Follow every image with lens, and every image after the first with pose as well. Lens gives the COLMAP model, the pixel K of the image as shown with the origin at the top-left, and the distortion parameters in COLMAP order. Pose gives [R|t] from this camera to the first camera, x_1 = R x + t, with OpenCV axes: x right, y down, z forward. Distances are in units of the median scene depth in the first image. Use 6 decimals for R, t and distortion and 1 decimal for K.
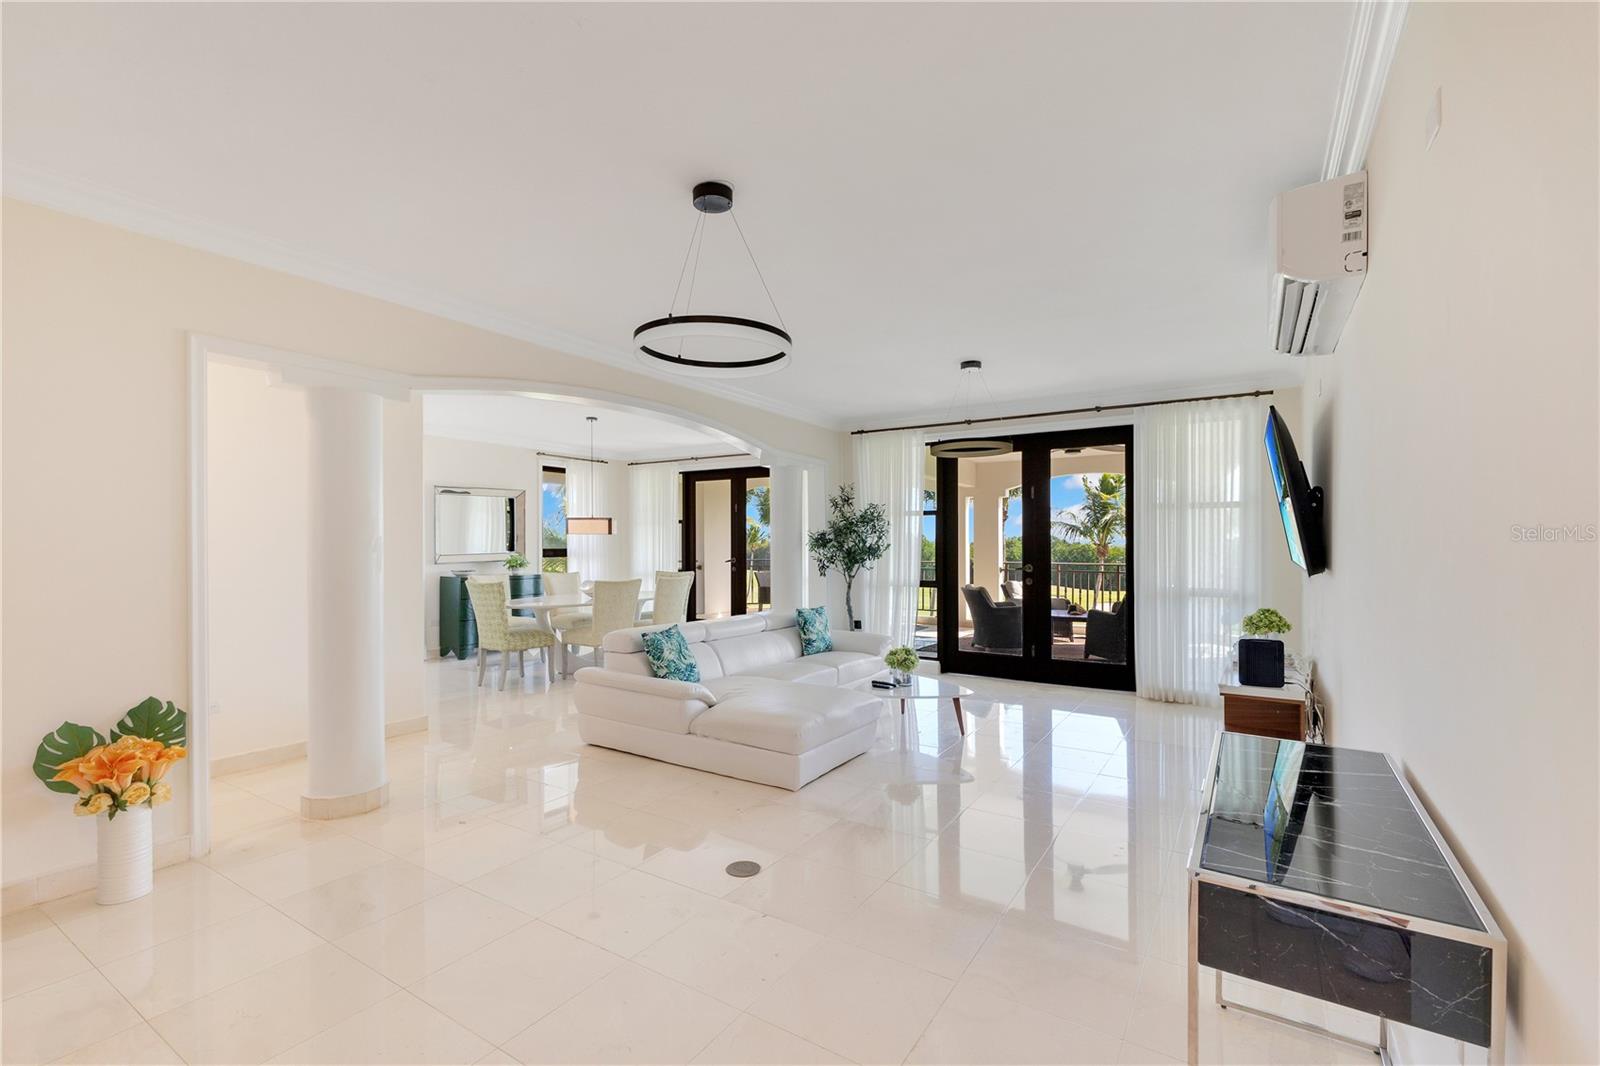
lens RADIAL K [[696.0, 0, 801.1], [0, 696.0, 551.3], [0, 0, 1]] dist [0.002840, 0.000444]
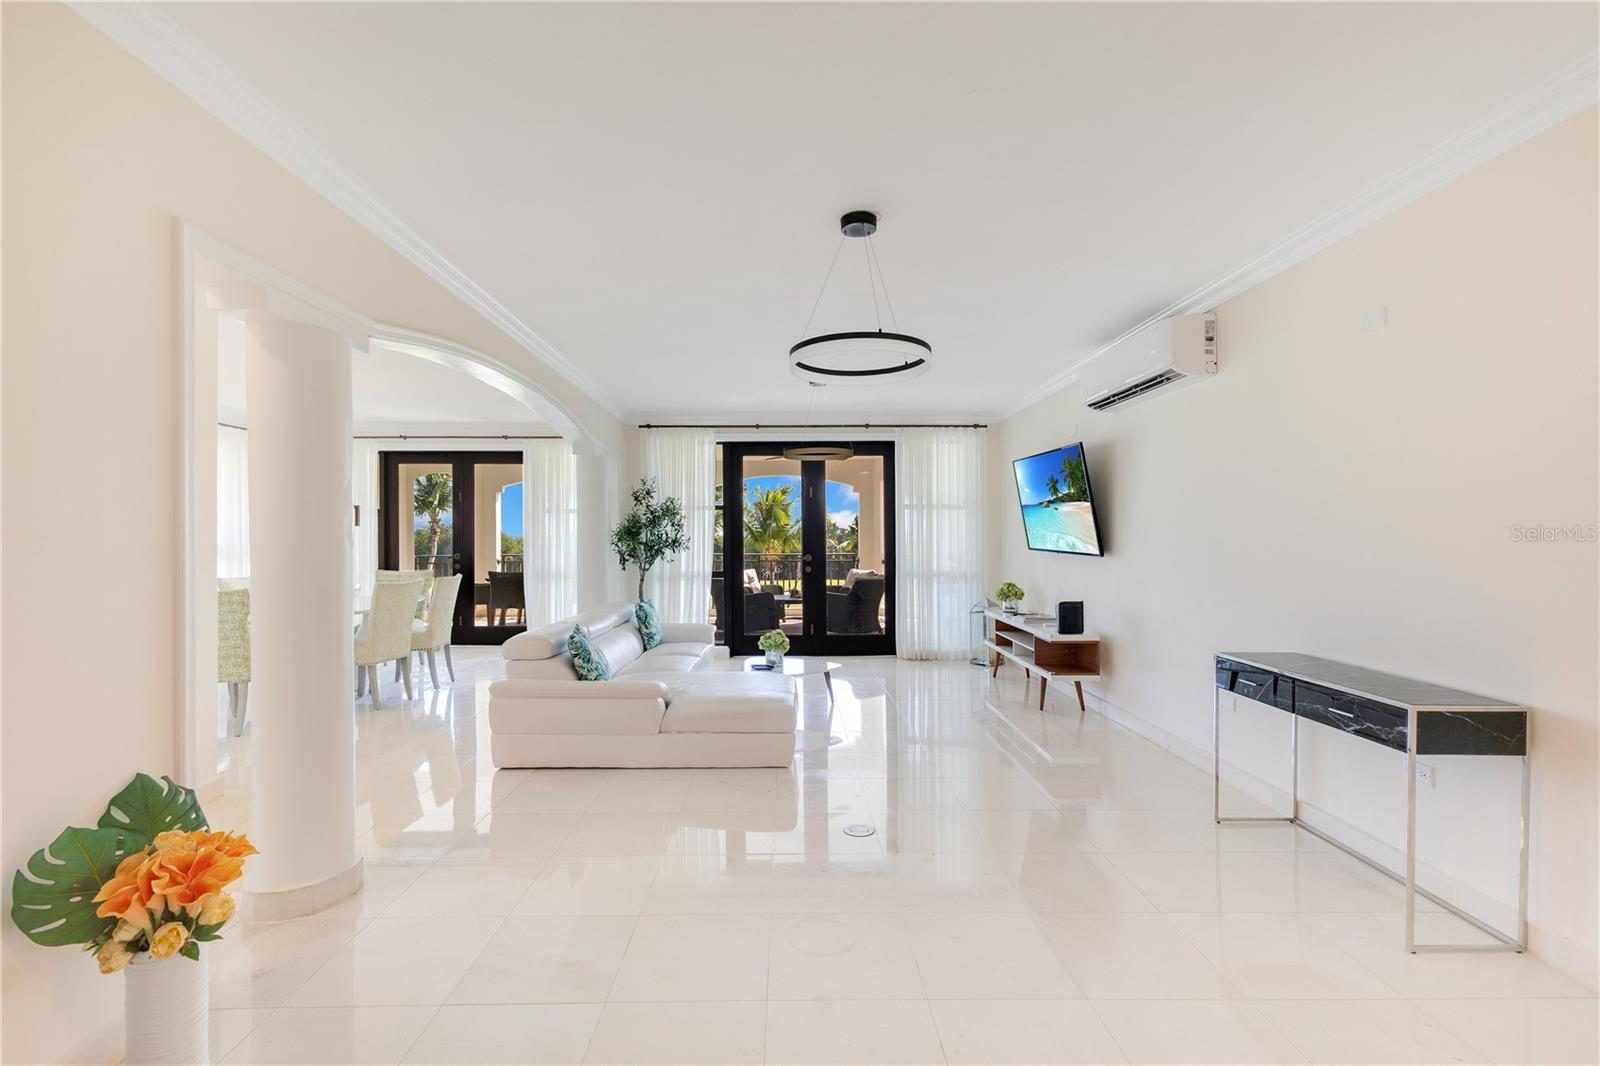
lens RADIAL K [[691.5, 0, 800.0], [0, 691.5, 533.0], [0, 0, 1]] dist [-0.000913, -0.000344]
pose [[0.835836, 0.001174, 0.548977, -0.349911], [0.008510, 0.999850, -0.015095, 0.000735], [-0.548913, 0.017289, 0.835701, 0.058058]]
